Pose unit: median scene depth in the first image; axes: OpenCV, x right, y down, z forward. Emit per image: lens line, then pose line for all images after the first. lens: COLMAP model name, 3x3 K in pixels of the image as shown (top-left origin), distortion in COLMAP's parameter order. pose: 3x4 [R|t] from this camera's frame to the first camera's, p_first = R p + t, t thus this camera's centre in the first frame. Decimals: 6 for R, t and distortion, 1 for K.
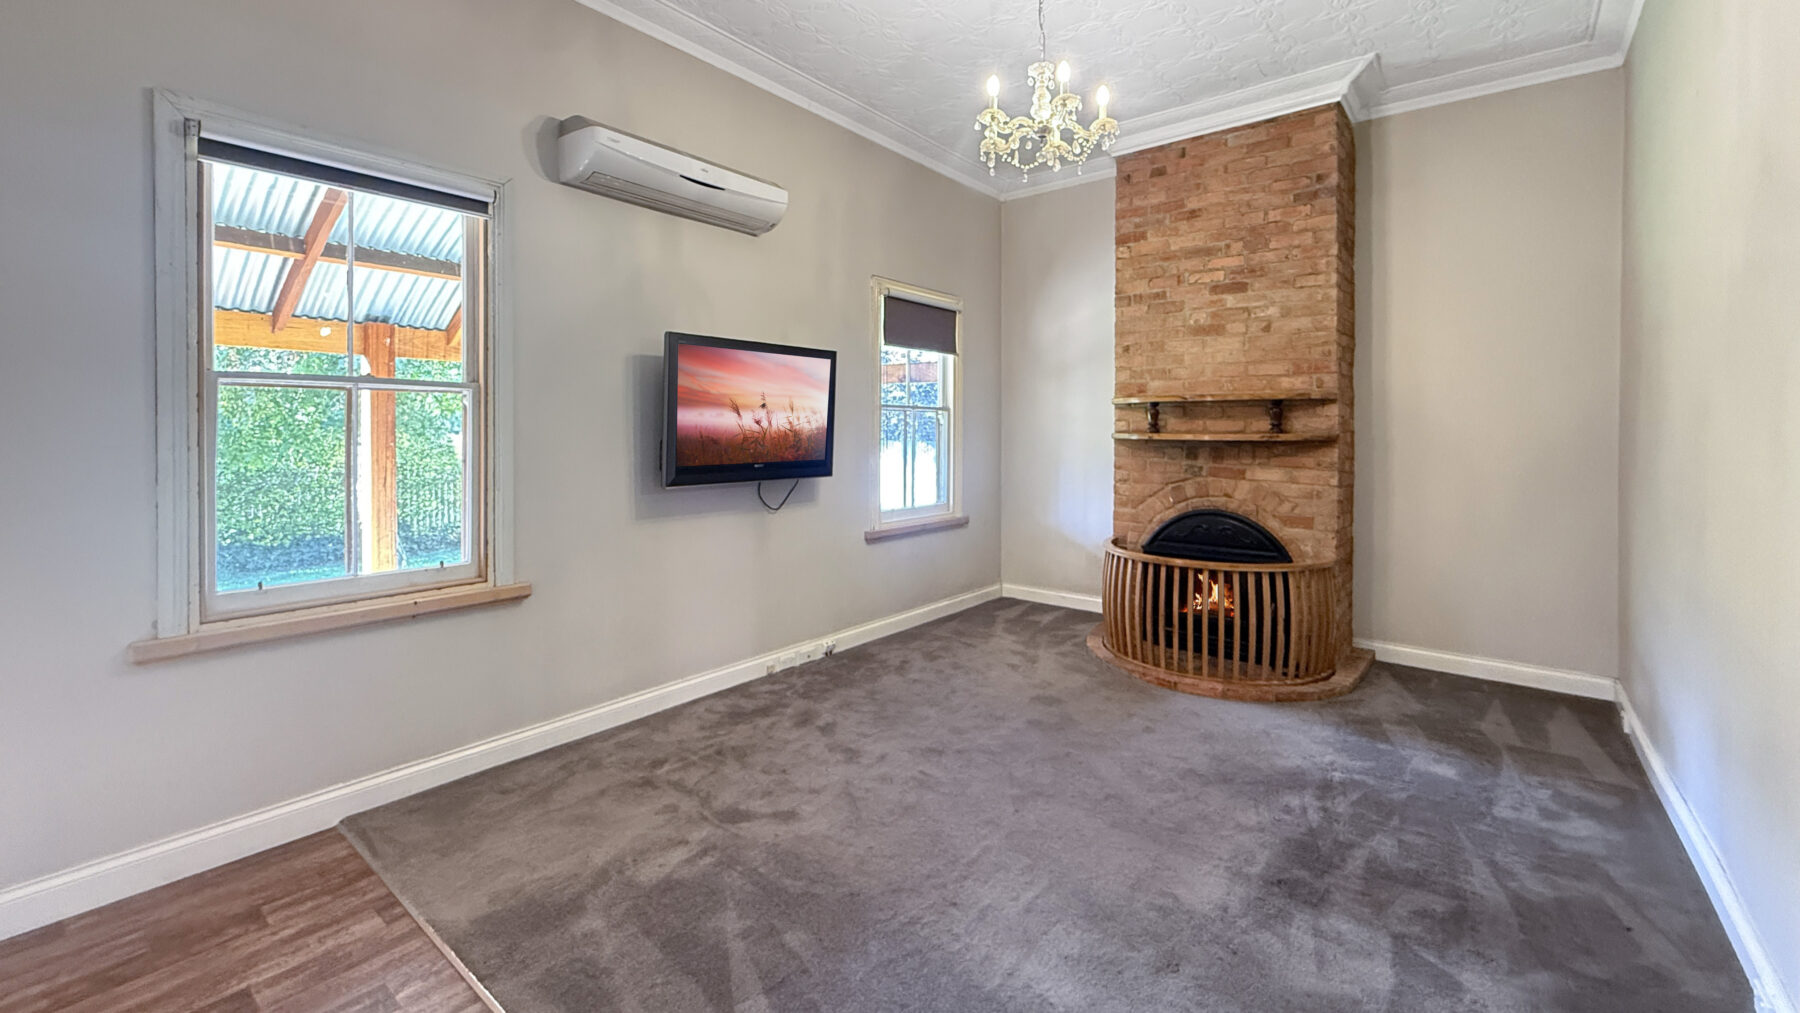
lens RADIAL K [[738.1, 0, 880.5], [0, 738.1, 434.0], [0, 0, 1]] dist [0.001623, 0.000486]
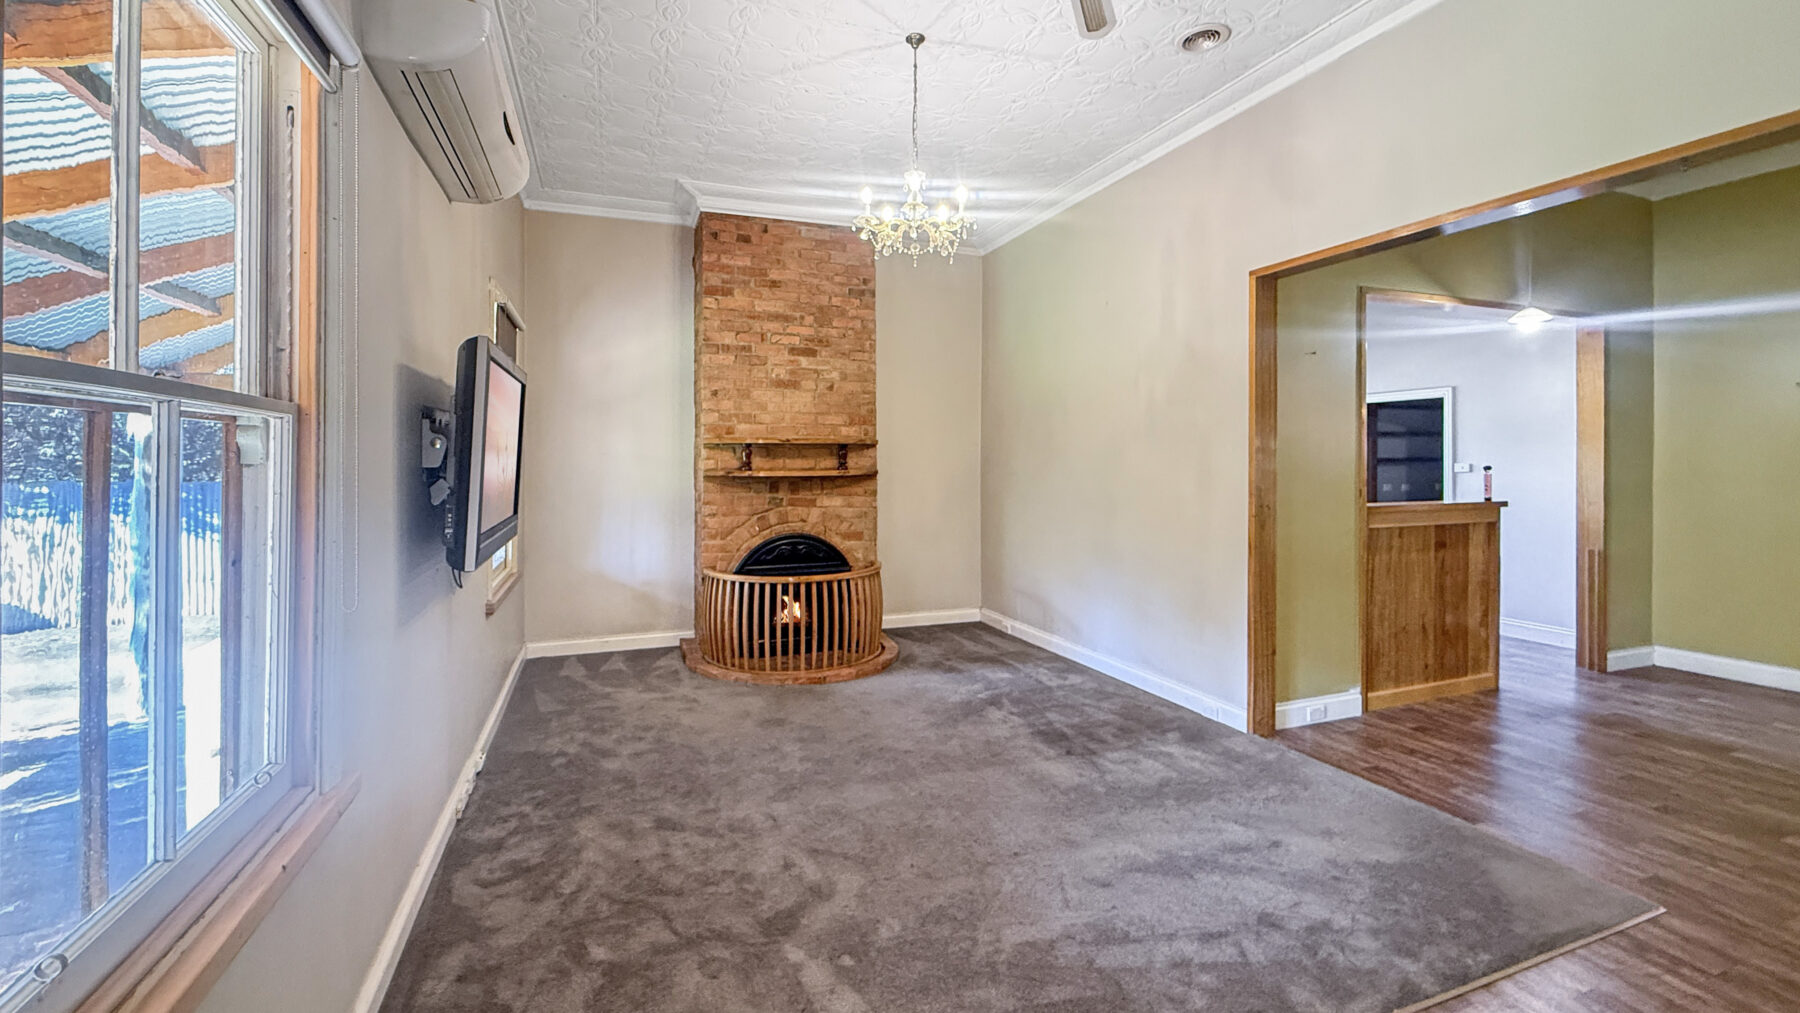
lens RADIAL K [[738.1, 0, 880.8], [0, 738.1, 463.9], [0, 0, 1]] dist [0.001623, 0.000486]
pose [[0.503768, -0.008232, 0.863800, -0.528605], [0.010351, 0.999940, 0.003492, -0.014310], [-0.863777, 0.007182, 0.503823, 0.274212]]
